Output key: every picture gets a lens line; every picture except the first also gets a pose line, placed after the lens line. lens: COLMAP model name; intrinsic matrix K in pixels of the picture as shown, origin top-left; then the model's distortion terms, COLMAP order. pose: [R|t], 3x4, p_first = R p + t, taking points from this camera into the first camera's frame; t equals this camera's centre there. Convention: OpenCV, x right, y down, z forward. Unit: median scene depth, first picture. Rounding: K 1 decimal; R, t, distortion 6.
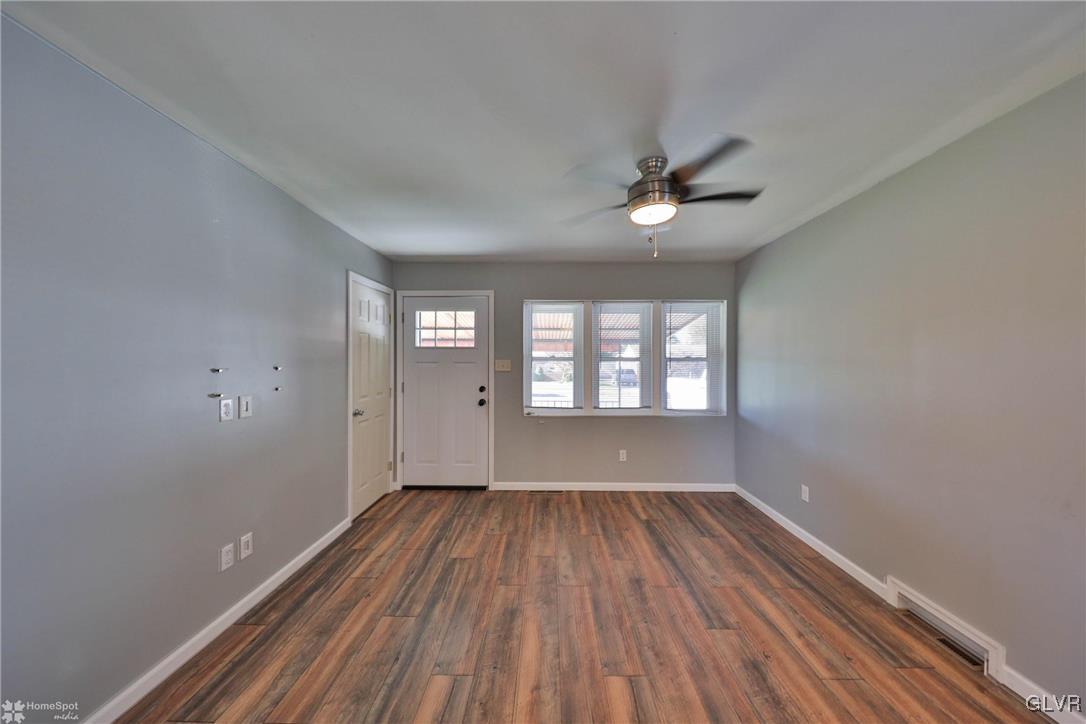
lens RADIAL K [[356.7, 0, 543.0], [0, 356.7, 362.0], [0, 0, 1]] dist [0.000315, -0.000035]
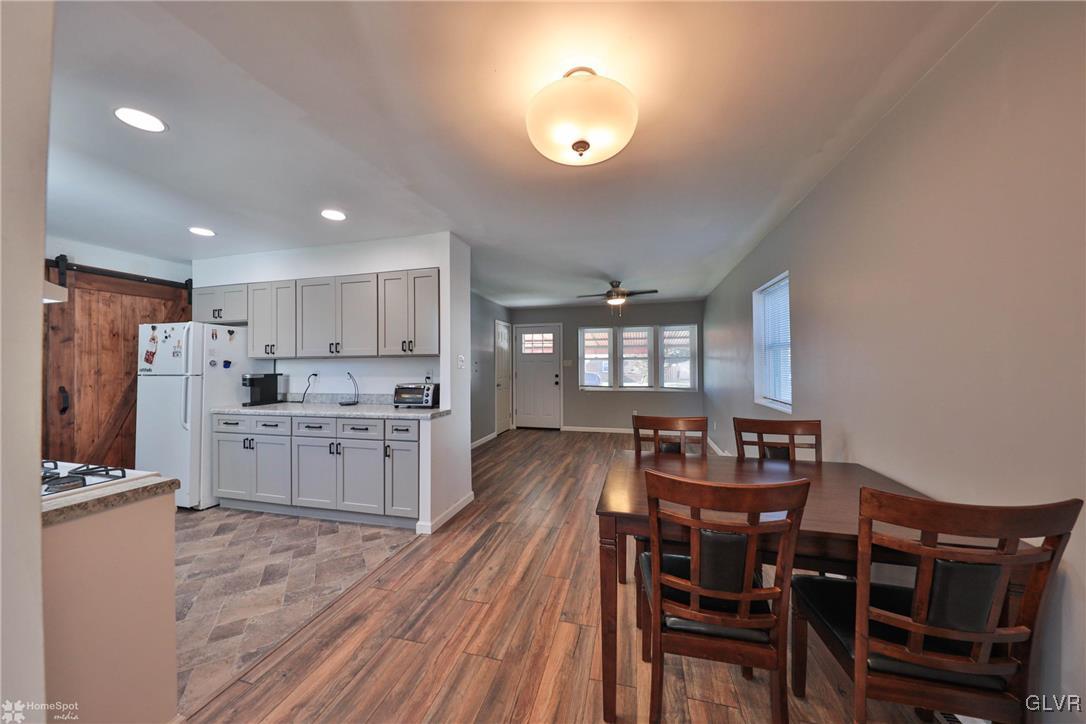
lens RADIAL K [[356.7, 0, 543.0], [0, 356.7, 362.0], [0, 0, 1]] dist [0.000315, -0.000035]
pose [[0.972305, -0.008334, -0.233567, 0.272669], [0.006741, 0.999948, -0.007620, 0.026333], [0.233618, 0.005834, 0.972311, -1.159975]]
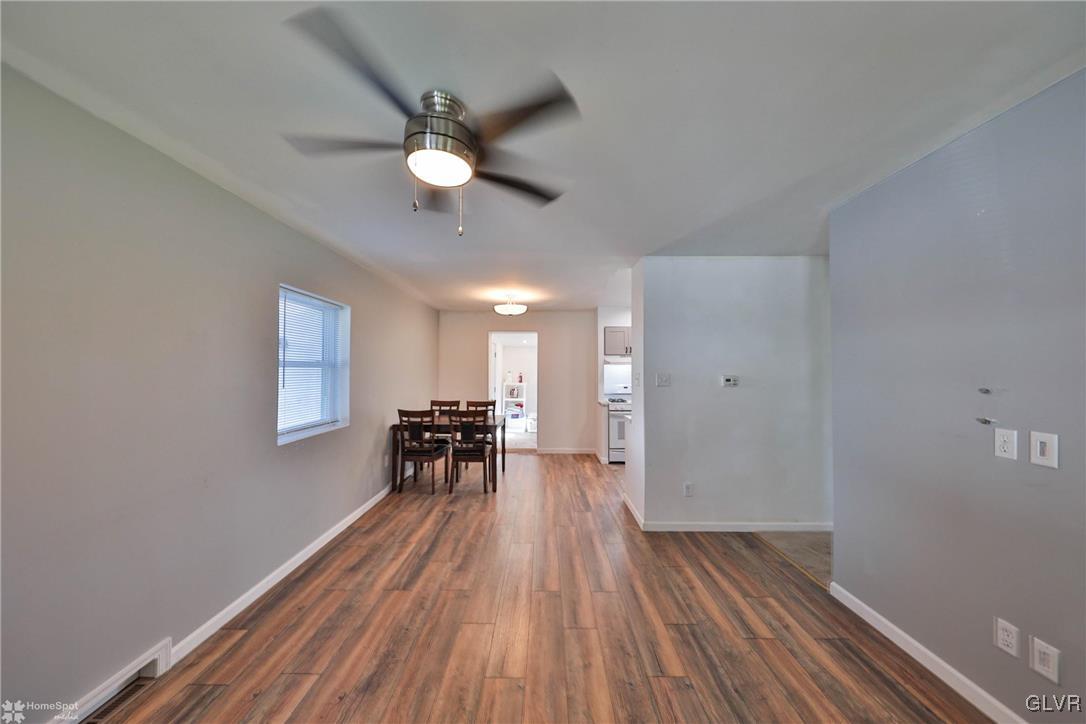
lens RADIAL K [[368.7, 0, 543.0], [0, 368.7, 362.0], [0, 0, 1]] dist [0.001240, -0.003049]
pose [[-0.999766, -0.007335, -0.020349, 0.082753], [-0.006973, 0.999817, -0.017793, -0.016818], [0.020476, -0.017647, -0.999635, 1.201175]]
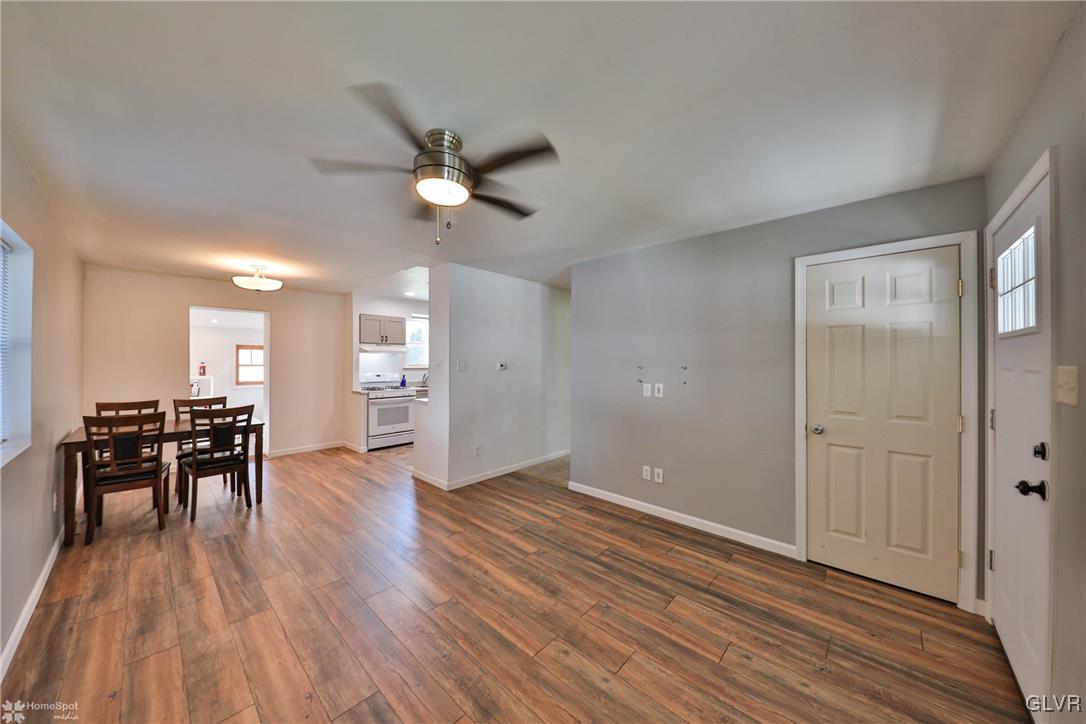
lens RADIAL K [[368.7, 0, 543.0], [0, 368.7, 362.0], [0, 0, 1]] dist [0.001240, -0.003049]
pose [[-0.658851, -0.003167, -0.752267, 0.568669], [-0.009245, 0.999950, 0.003888, -0.007629], [0.752217, 0.009517, -0.658847, 1.232901]]
